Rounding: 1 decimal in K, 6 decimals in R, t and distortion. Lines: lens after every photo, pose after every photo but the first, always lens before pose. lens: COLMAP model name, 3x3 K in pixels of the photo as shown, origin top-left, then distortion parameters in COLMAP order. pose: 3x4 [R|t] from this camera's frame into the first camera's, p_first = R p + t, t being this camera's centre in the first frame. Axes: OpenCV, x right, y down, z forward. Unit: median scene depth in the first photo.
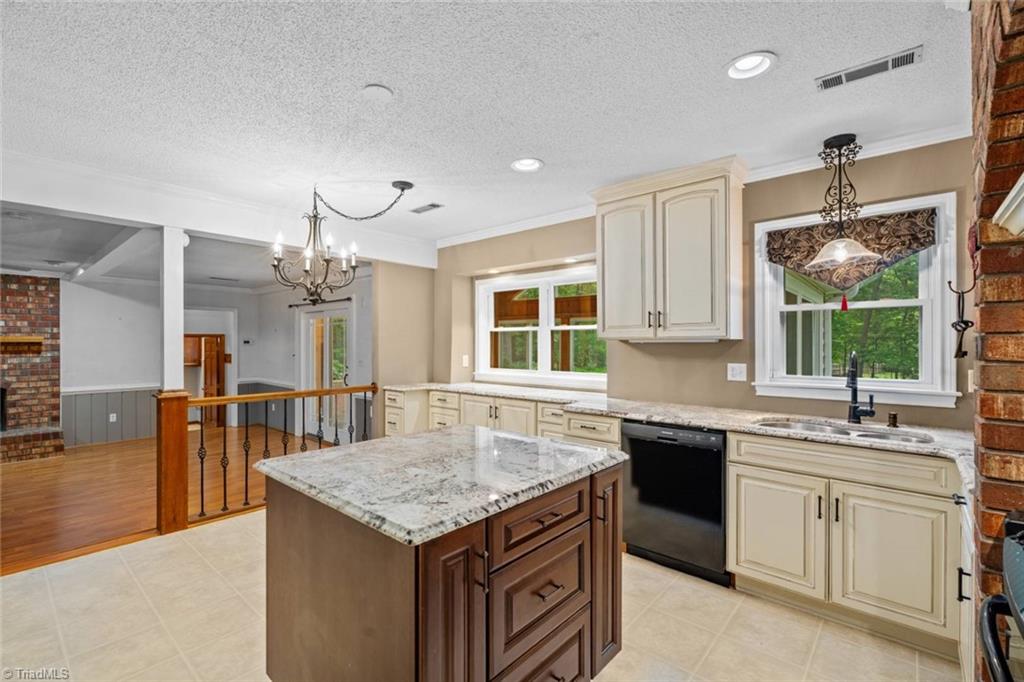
lens RADIAL K [[457.1, 0, 510.9], [0, 457.1, 339.9], [0, 0, 1]] dist [0.003033, -0.002293]
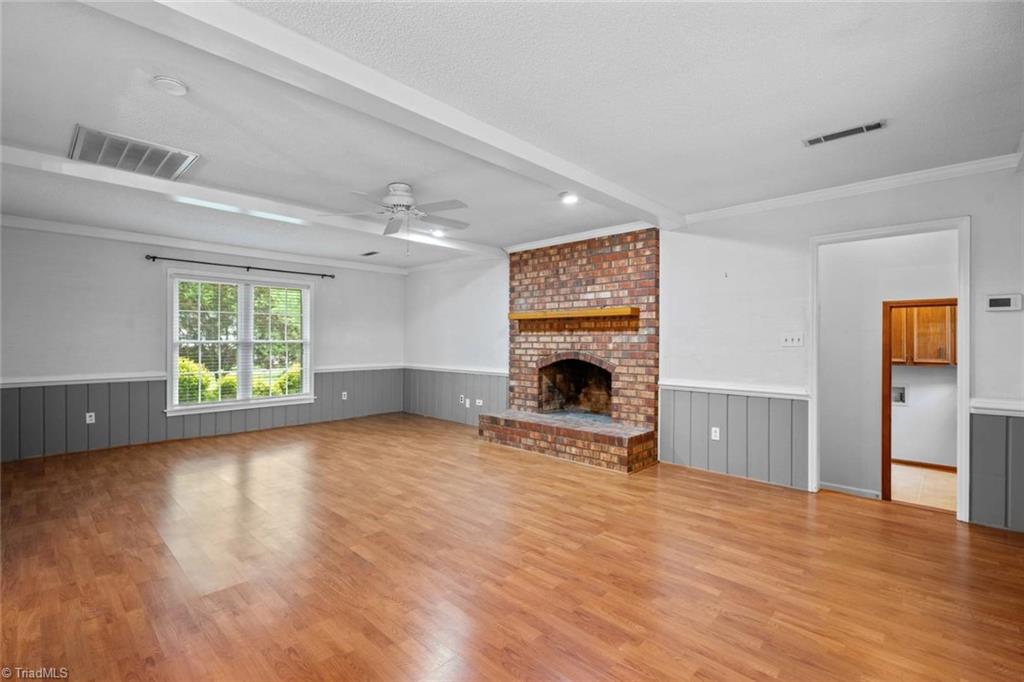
lens RADIAL K [[457.1, 0, 509.3], [0, 457.1, 344.1], [0, 0, 1]] dist [0.003033, -0.002293]
pose [[-0.045184, 0.010107, -0.998928, -0.263528], [0.002341, 0.999947, 0.010012, 0.045811], [0.998976, -0.001886, -0.045205, 0.852563]]
